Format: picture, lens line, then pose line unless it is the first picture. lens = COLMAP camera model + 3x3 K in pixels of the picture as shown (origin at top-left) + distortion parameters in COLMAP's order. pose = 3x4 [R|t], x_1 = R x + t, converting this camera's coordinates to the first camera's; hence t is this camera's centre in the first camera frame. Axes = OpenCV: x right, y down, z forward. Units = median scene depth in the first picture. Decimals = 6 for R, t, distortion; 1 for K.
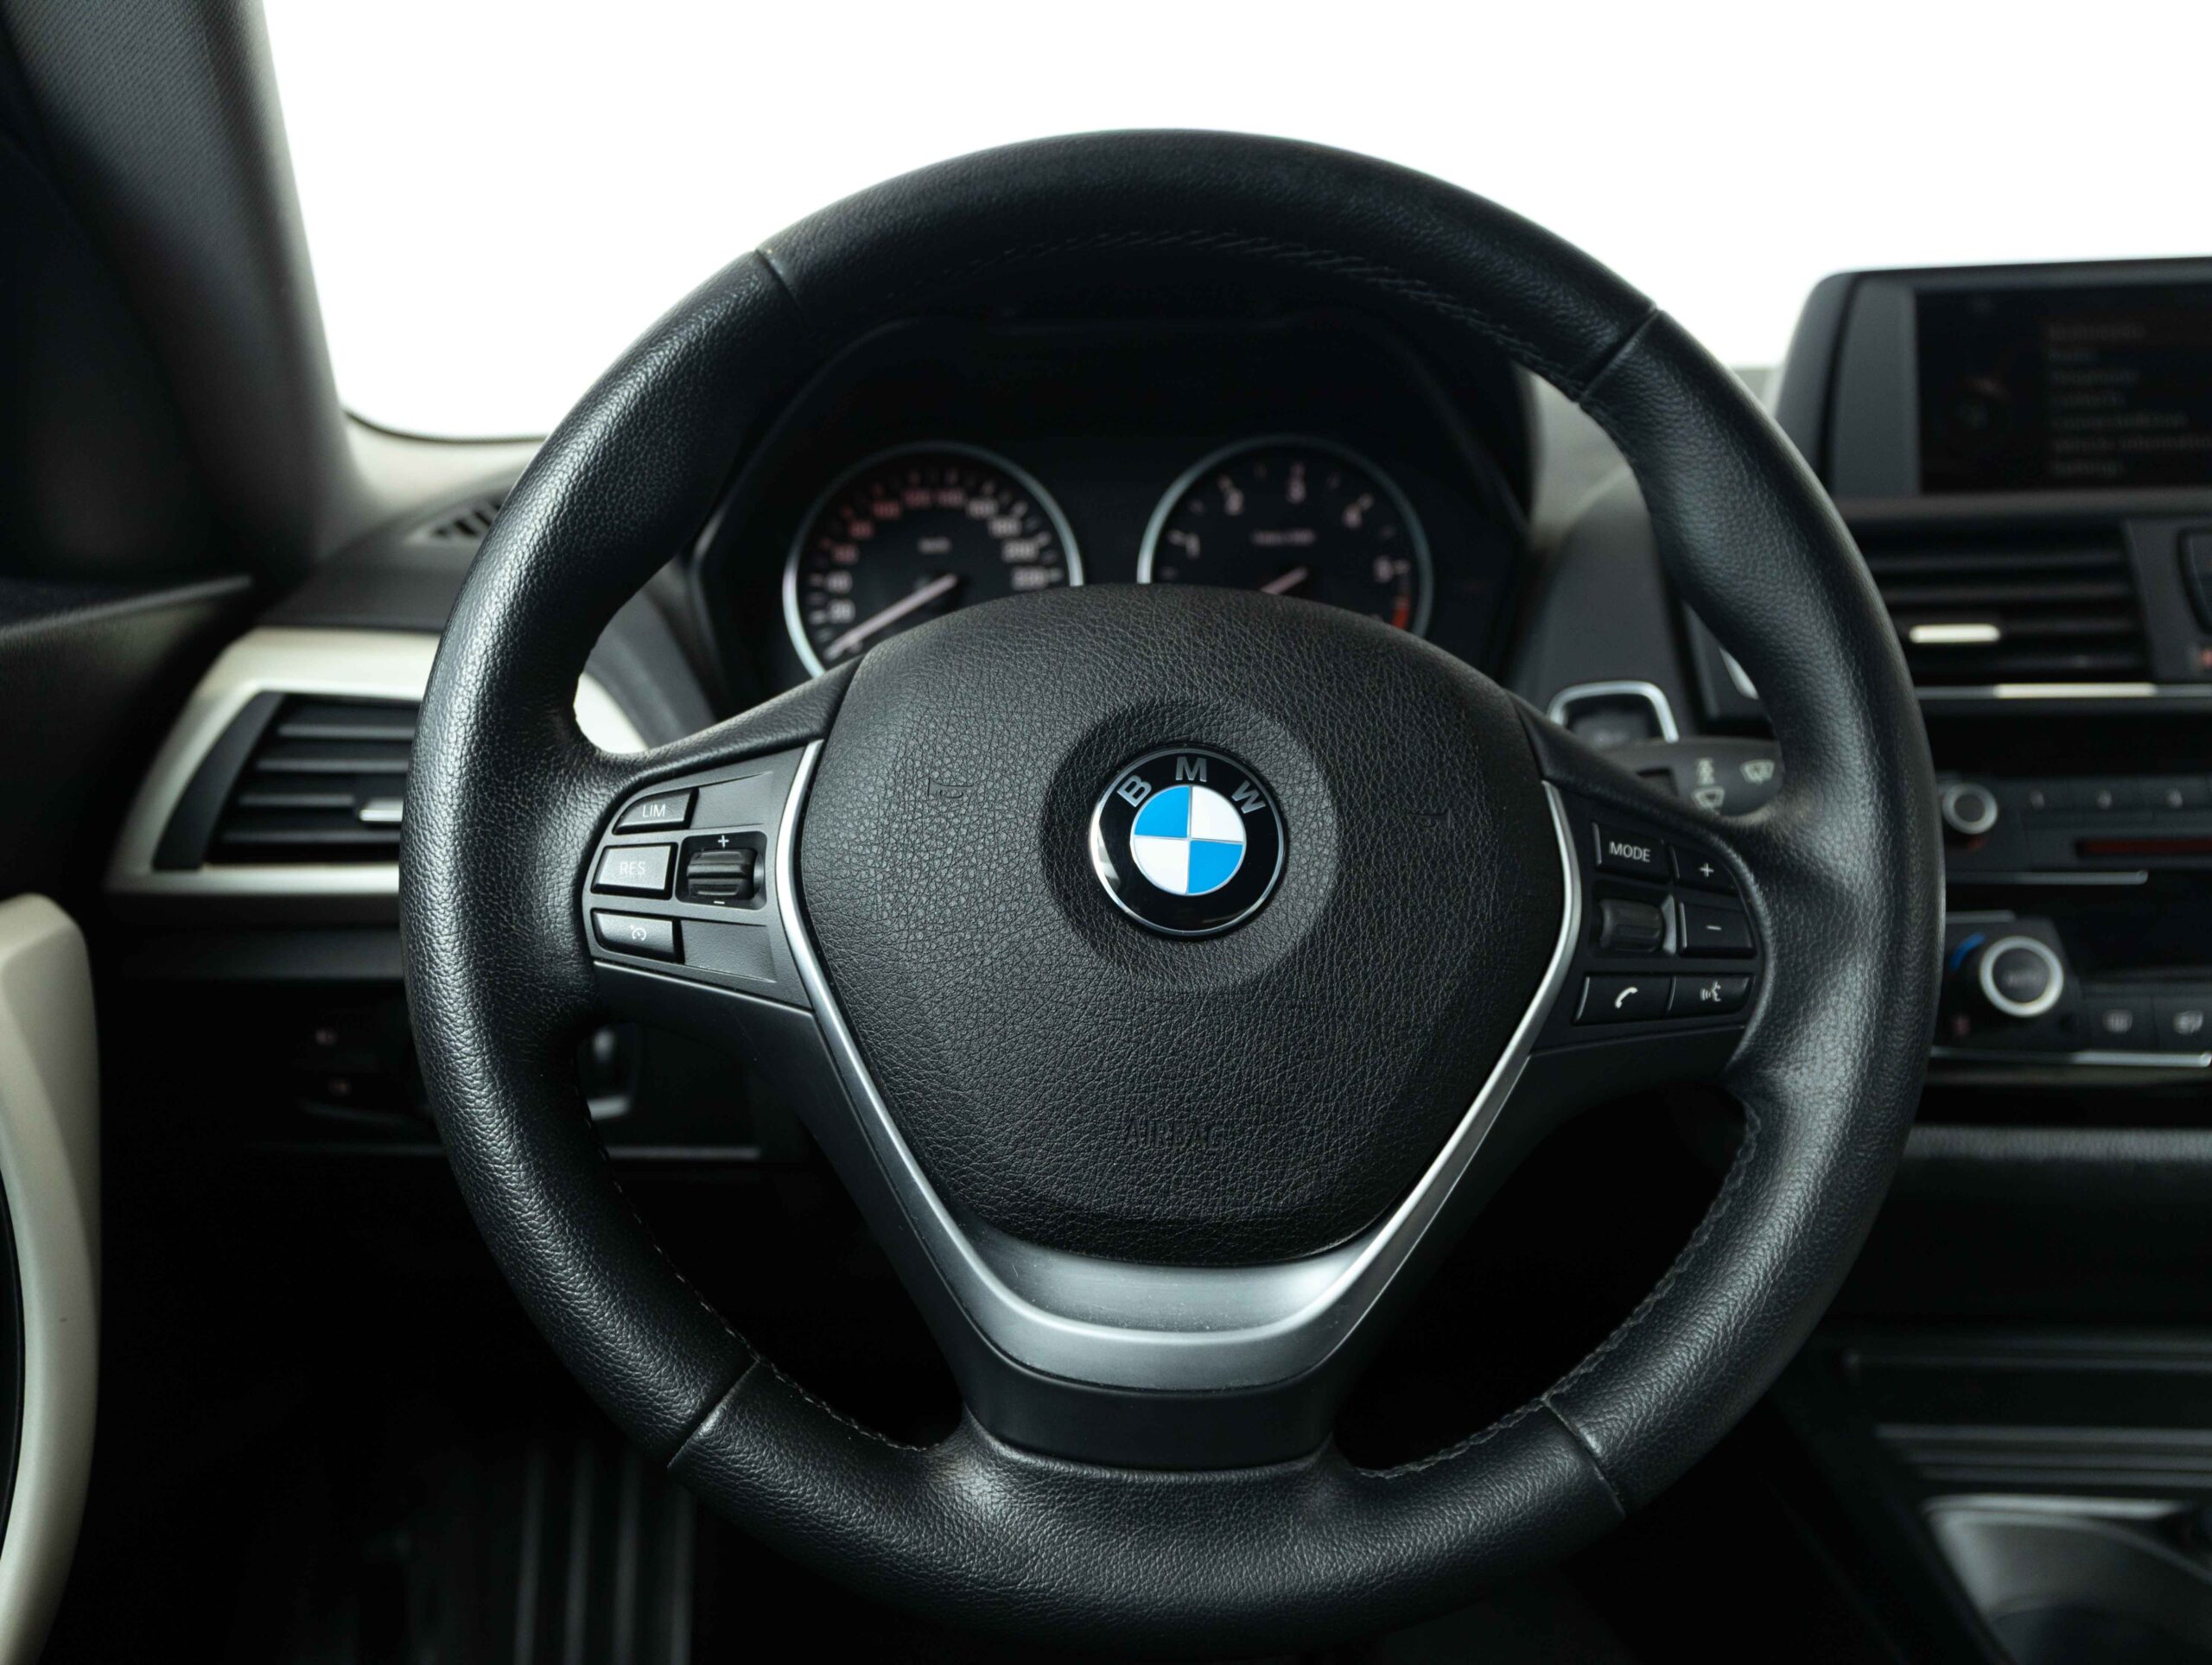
lens RADIAL K [[2027.5, 0, 1106.0], [0, 2027.5, 832.5], [0, 0, 1]] dist [0.003730, 0.008575]
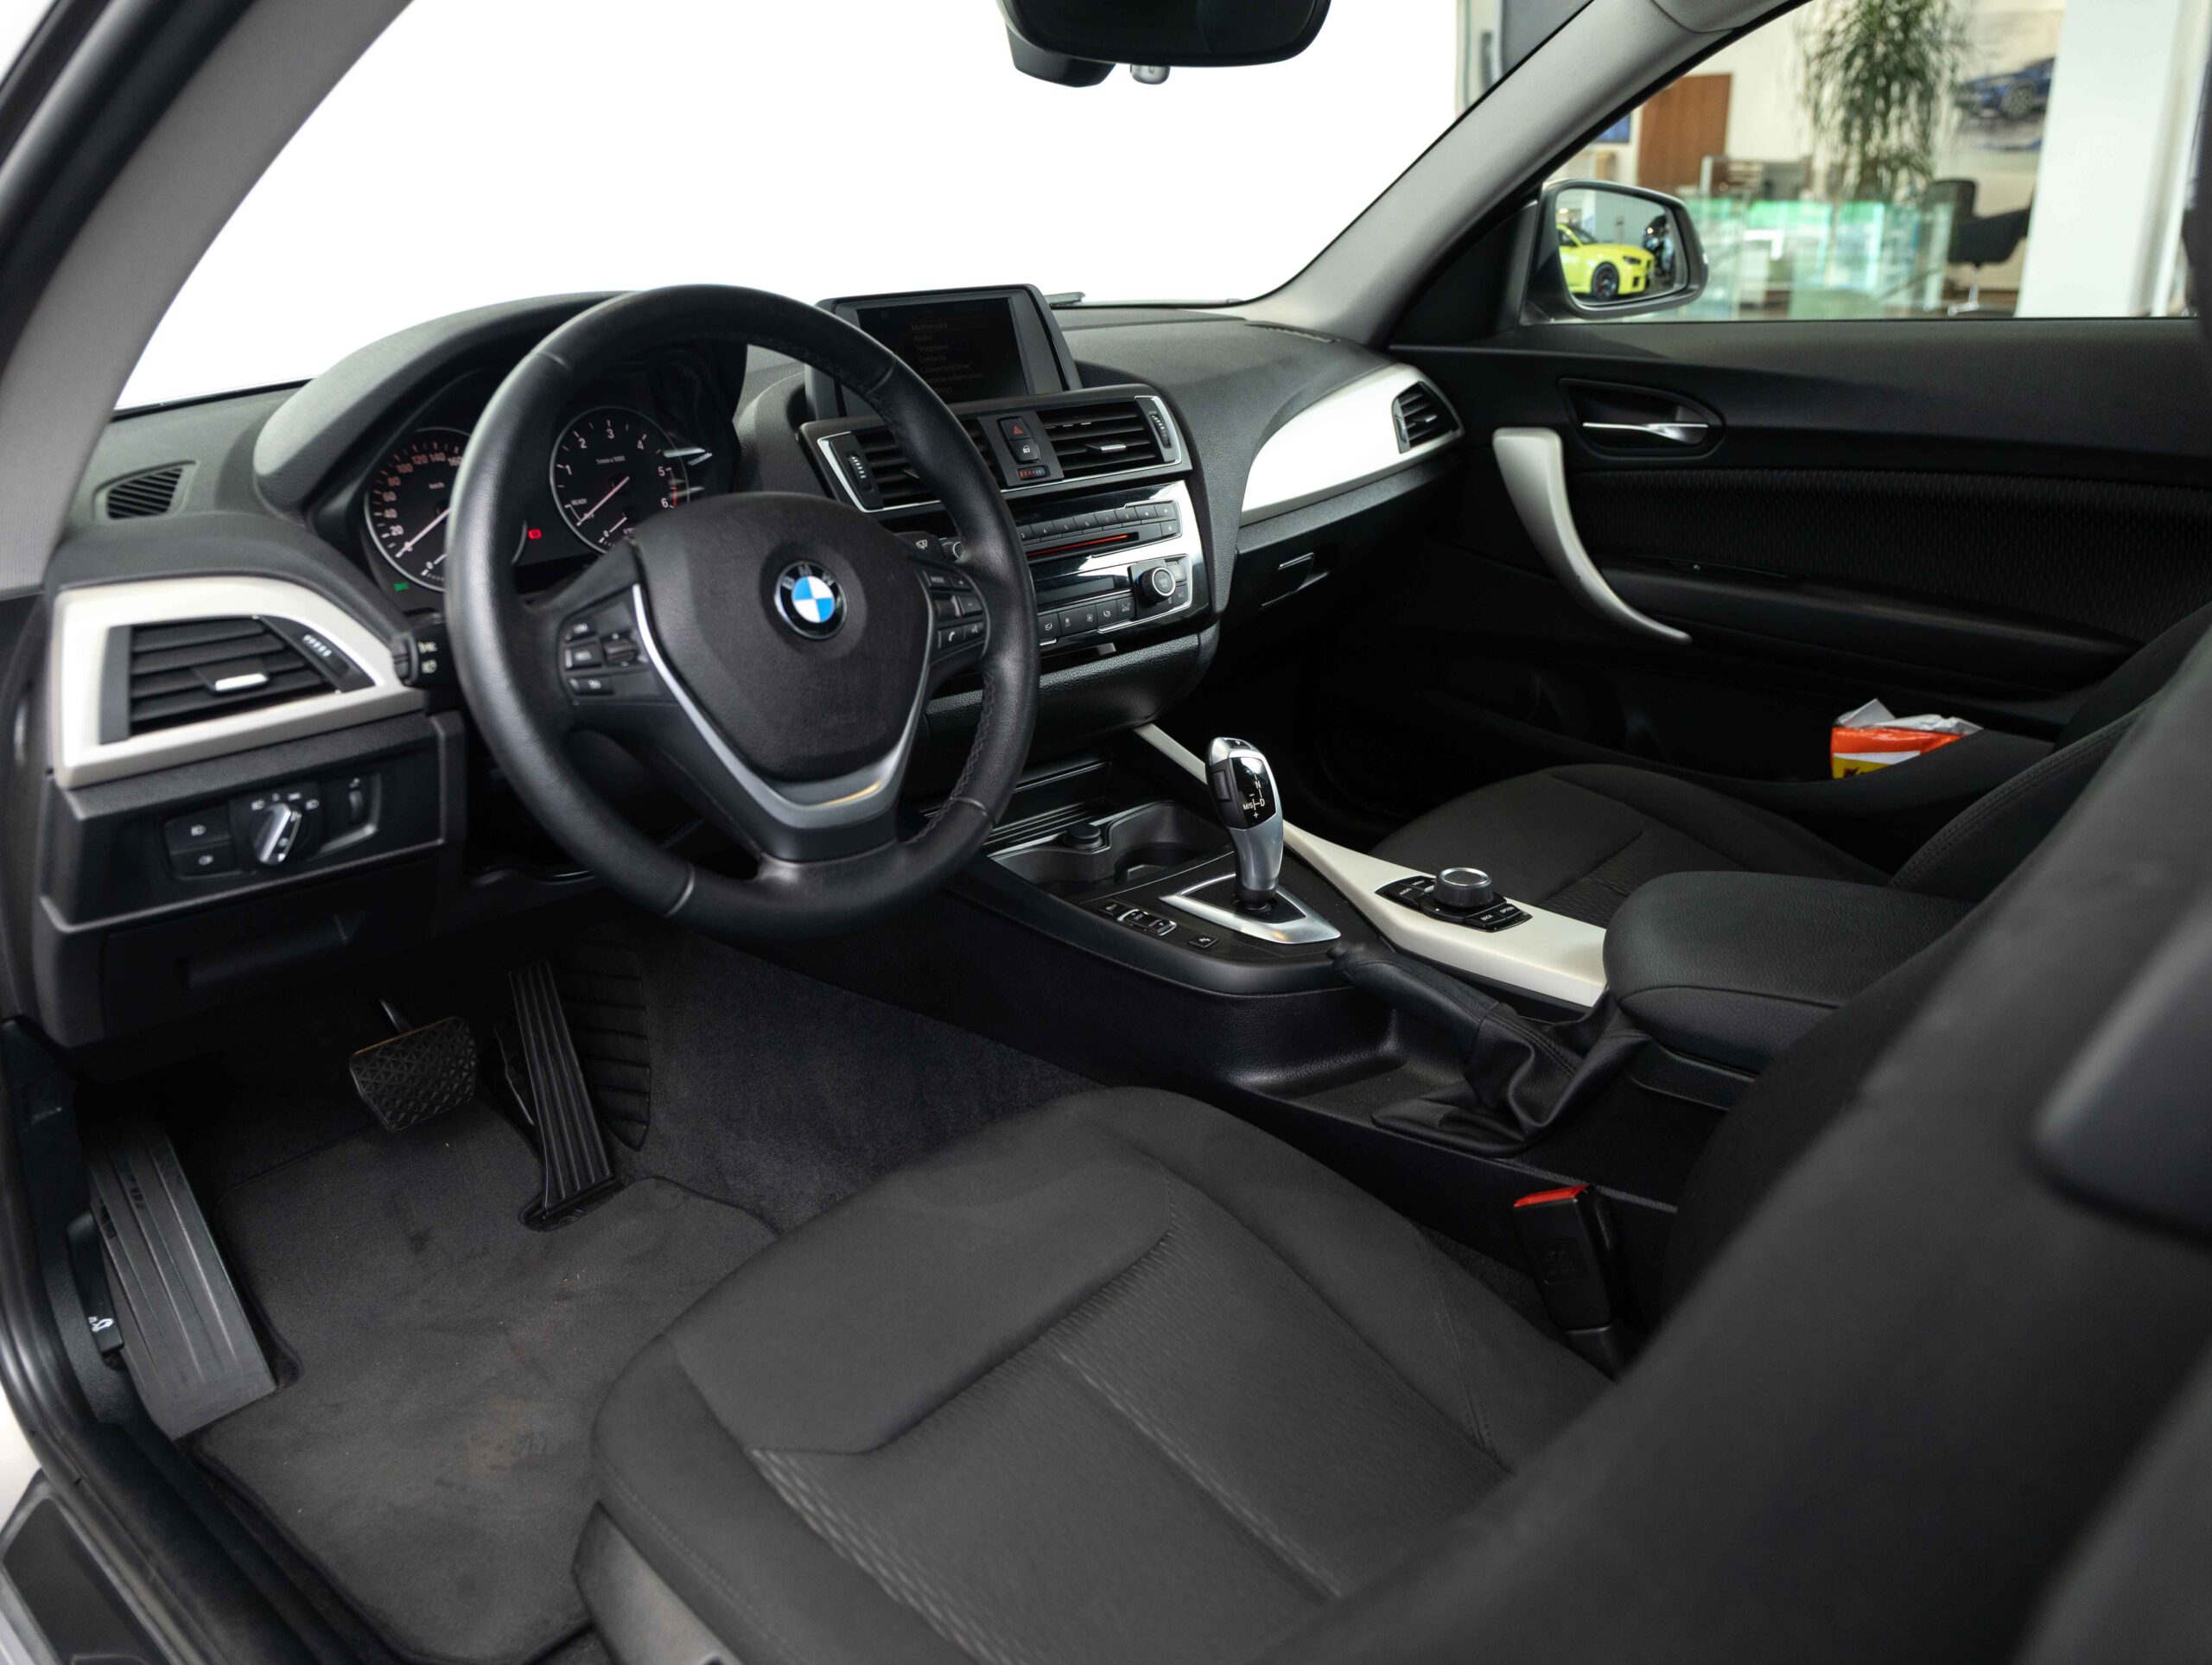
lens RADIAL K [[1625.4, 0, 1106.0], [0, 1625.4, 832.5], [0, 0, 1]] dist [-0.048797, -0.003963]
pose [[0.715156, -0.248422, 0.653328, -0.654880], [0.159666, 0.968057, 0.193318, -0.028333], [-0.680484, -0.033939, 0.731977, -0.418083]]
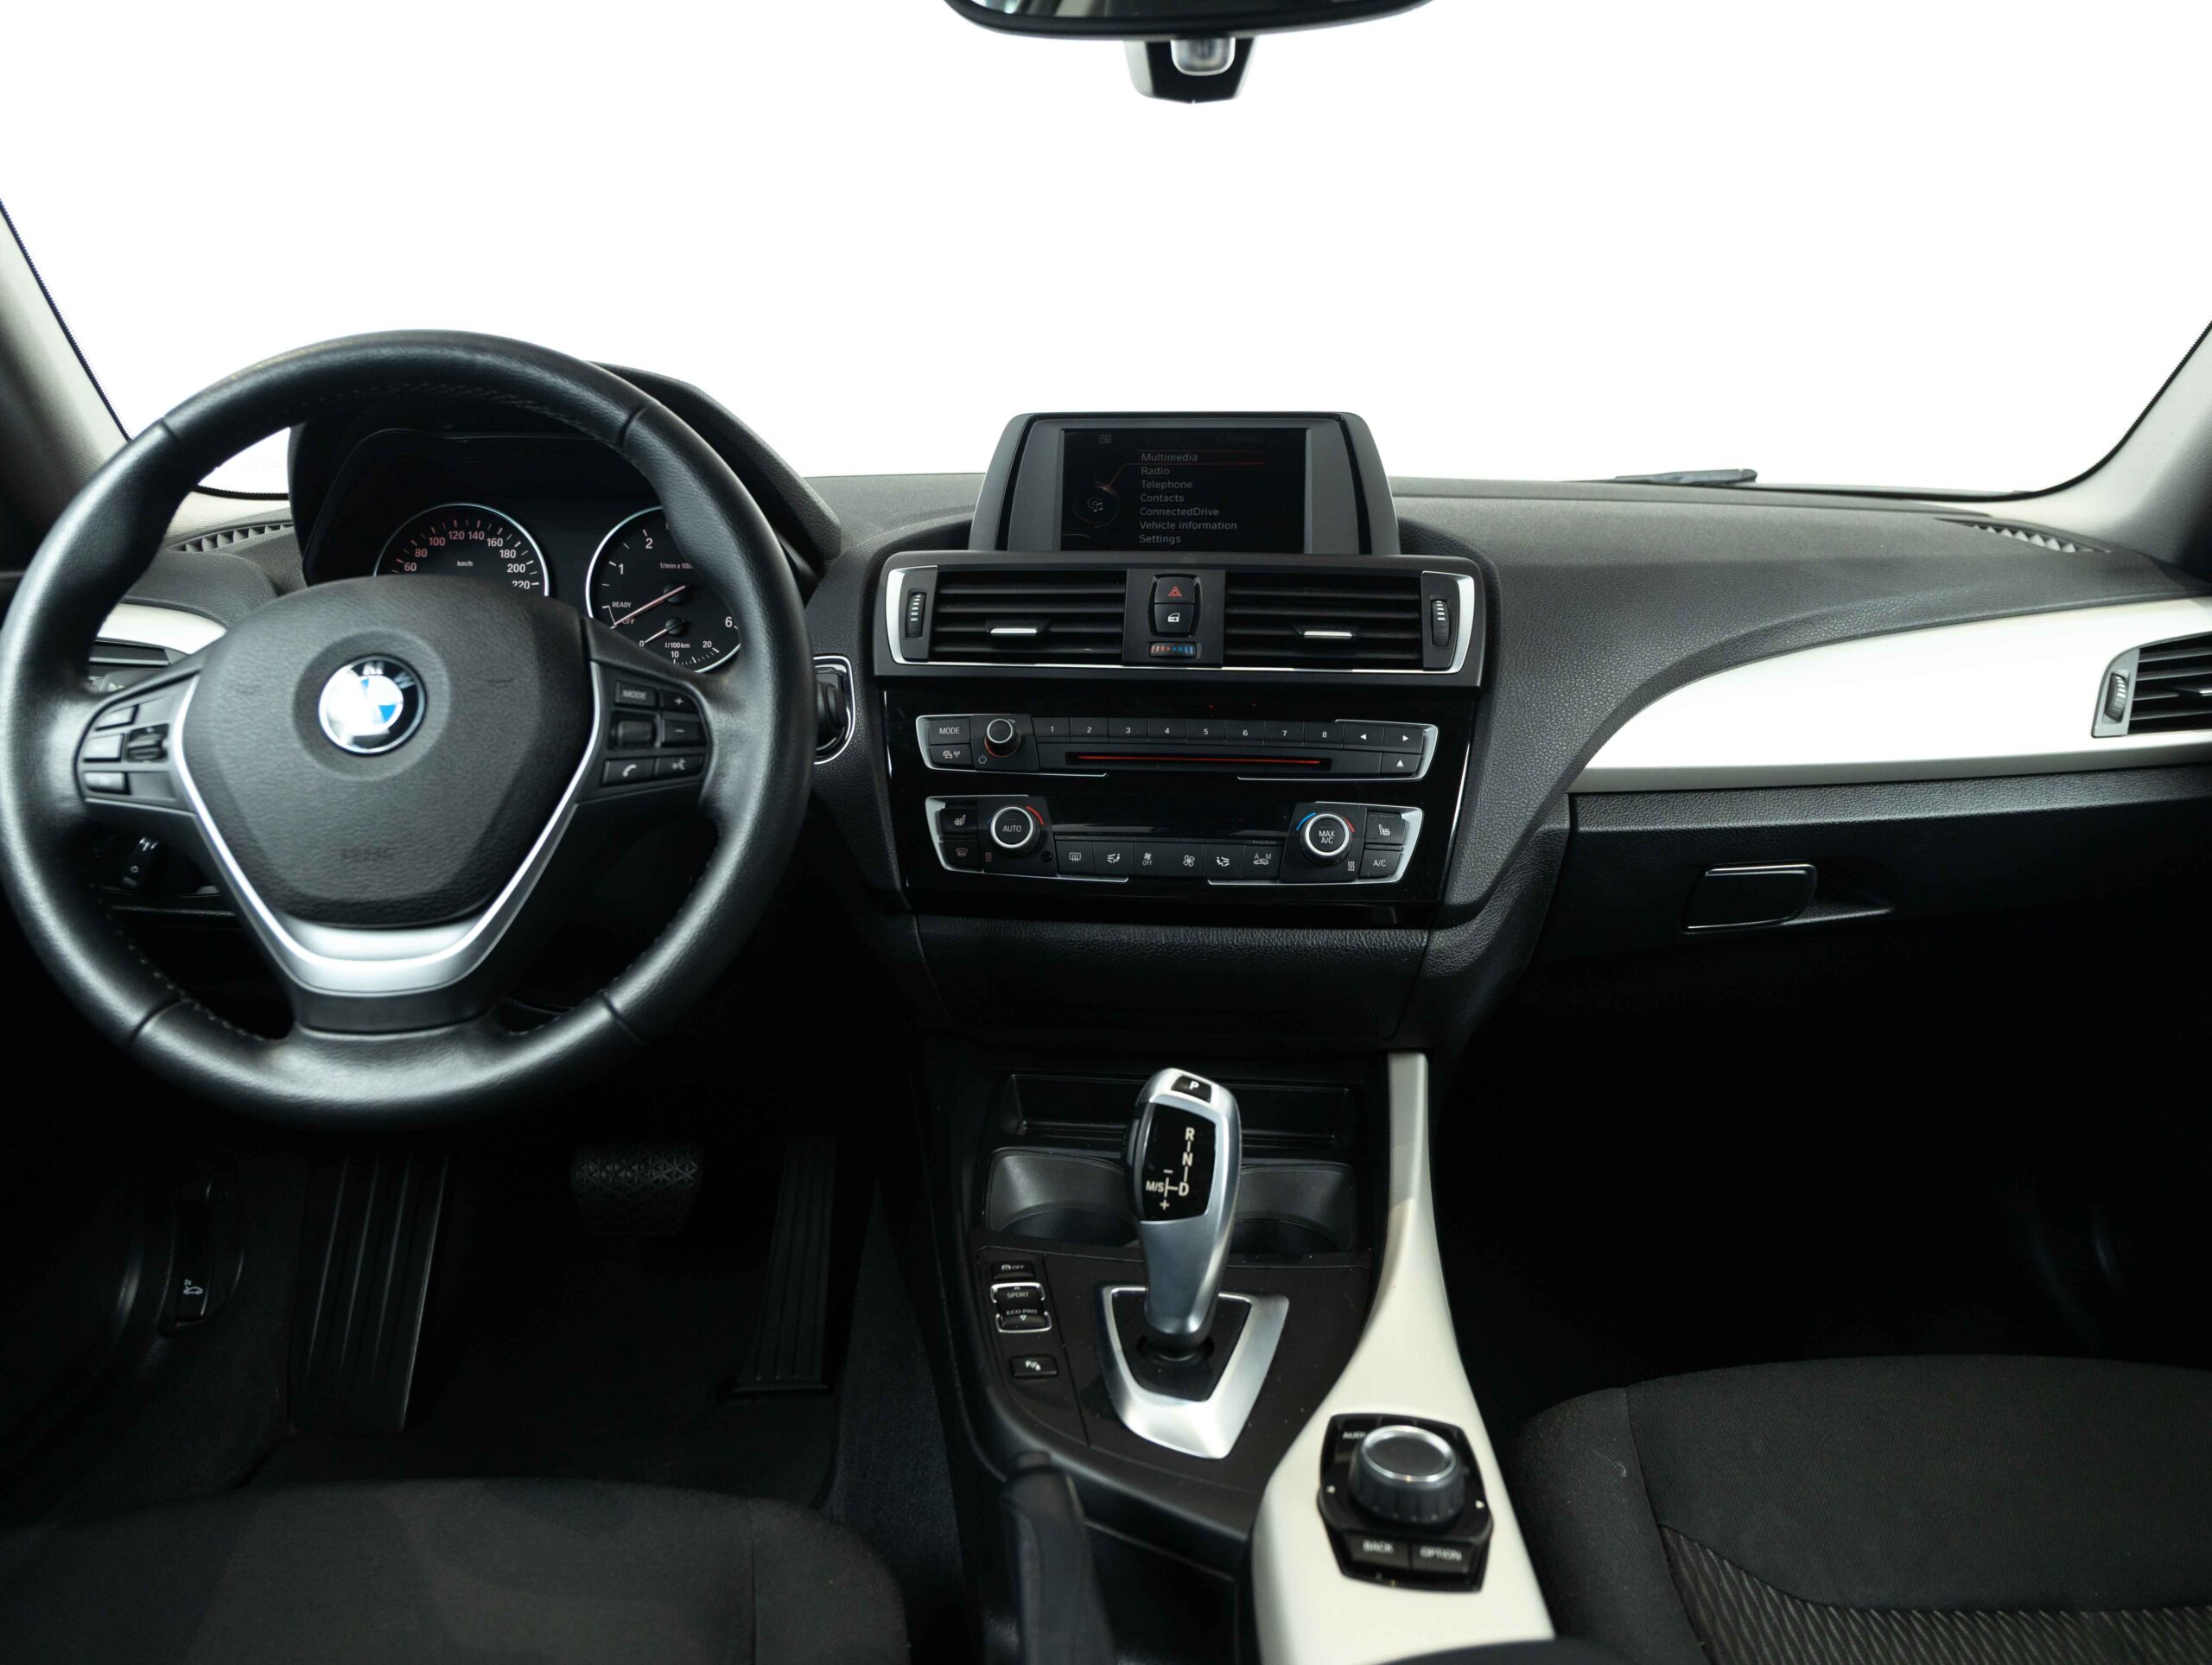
lens RADIAL K [[1634.5, 0, 1106.0], [0, 1634.5, 832.5], [0, 0, 1]] dist [0.006770, 0.000573]
pose [[0.999052, 0.034822, -0.026124, 0.491772], [-0.034884, 0.999389, -0.001931, 0.065253], [0.026041, 0.002841, 0.999657, -0.342152]]
